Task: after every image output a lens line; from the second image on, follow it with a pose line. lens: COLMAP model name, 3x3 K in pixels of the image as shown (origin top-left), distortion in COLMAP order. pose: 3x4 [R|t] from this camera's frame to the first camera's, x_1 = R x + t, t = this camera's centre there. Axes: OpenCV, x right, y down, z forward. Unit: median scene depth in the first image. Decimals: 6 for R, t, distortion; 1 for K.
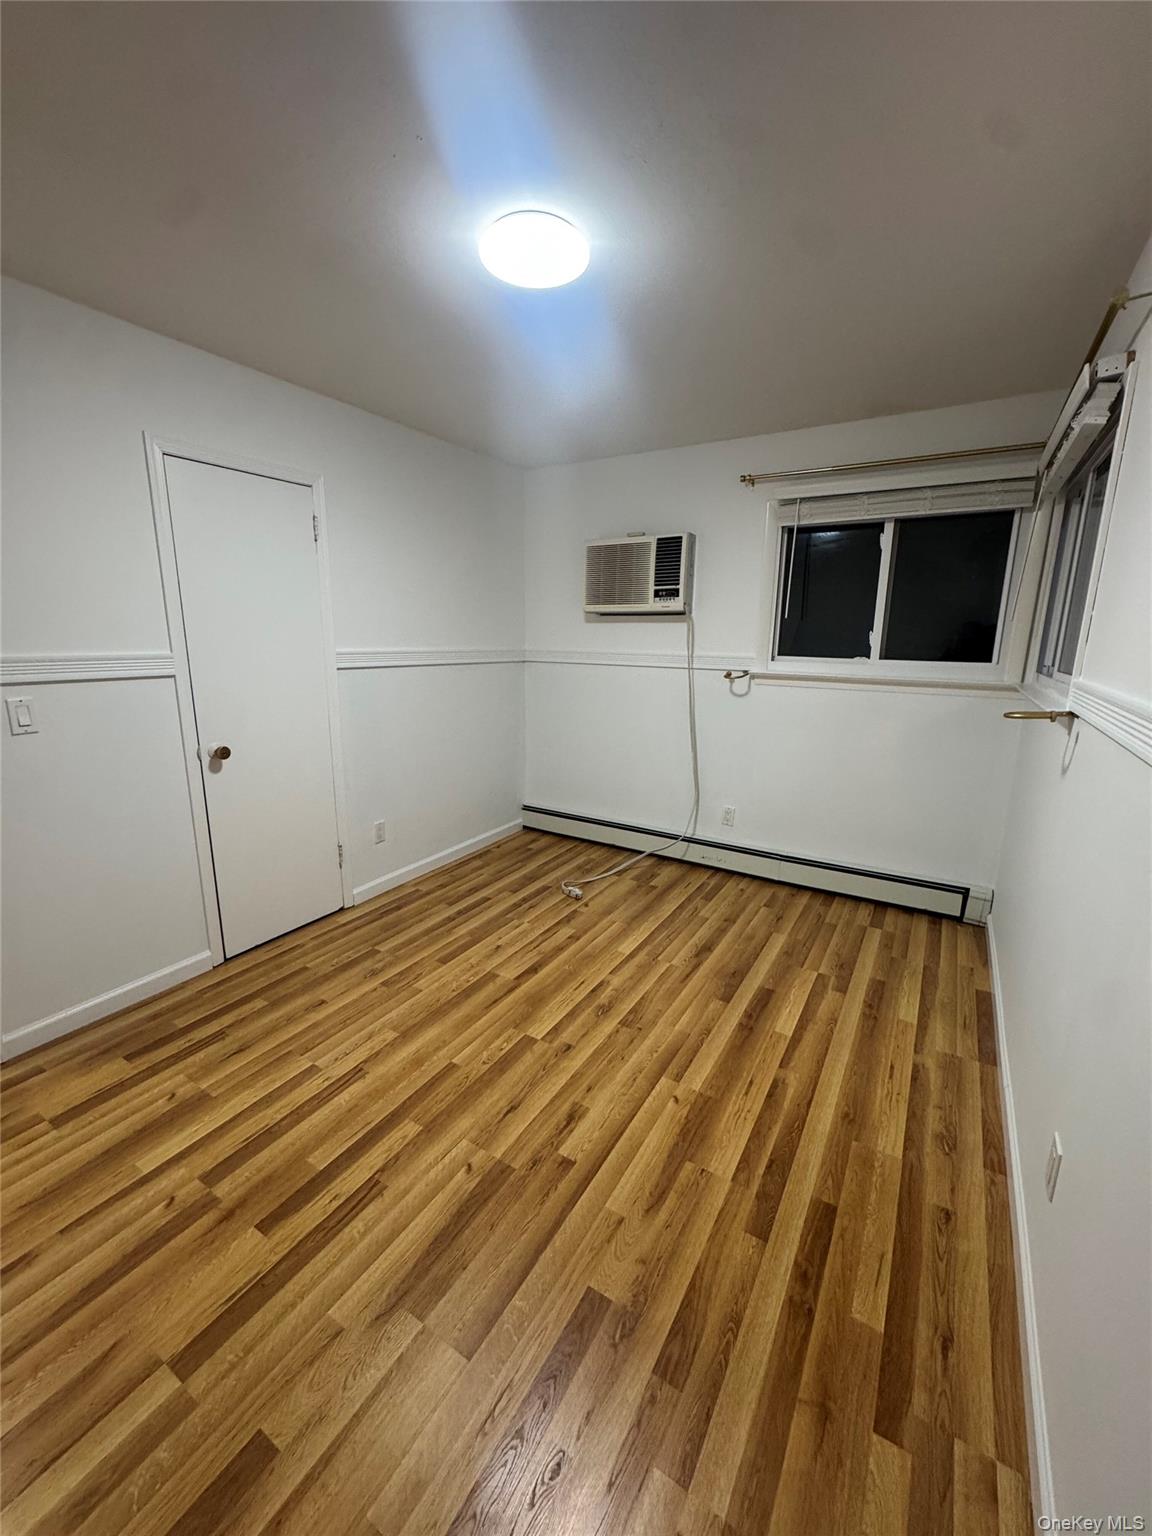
lens RADIAL K [[610.5, 0, 577.3], [0, 610.5, 765.4], [0, 0, 1]] dist [-0.001553, 0.000161]
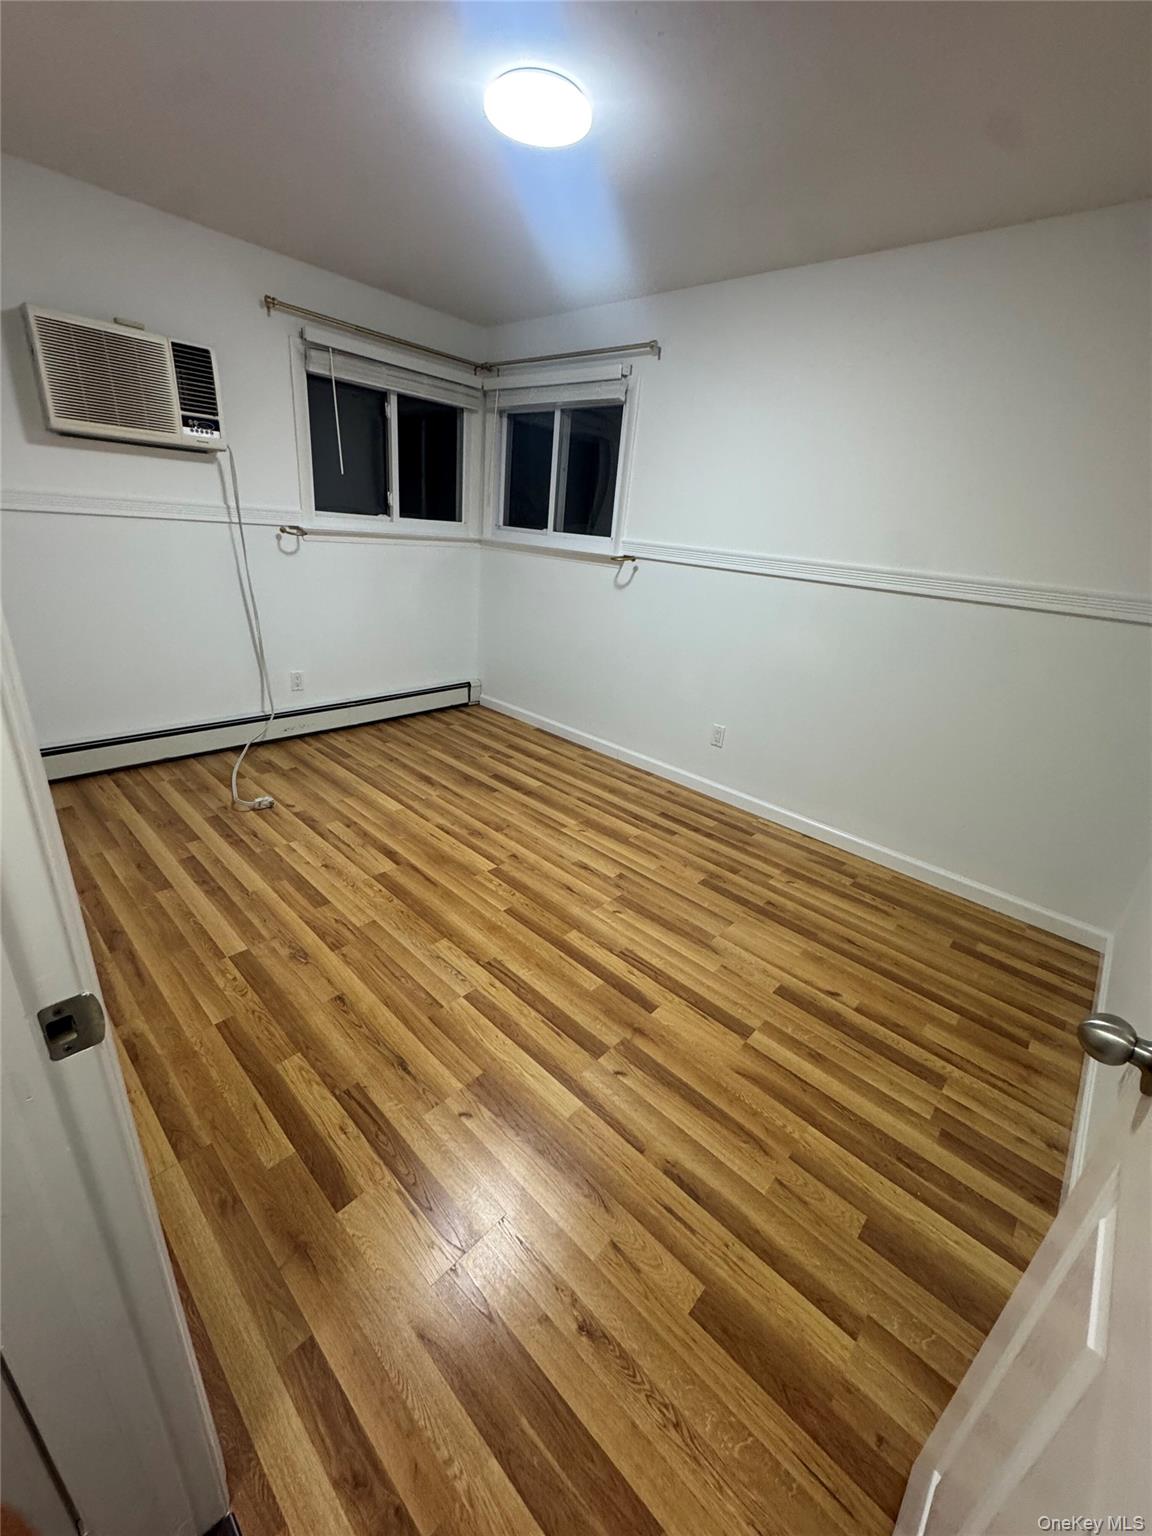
lens RADIAL K [[610.5, 0, 577.3], [0, 610.5, 765.4], [0, 0, 1]] dist [-0.001553, 0.000161]
pose [[0.198603, -0.359567, 0.911739, -0.907657], [0.127155, 0.931861, 0.339805, -0.100803], [-0.971796, 0.048446, 0.230791, 0.494681]]
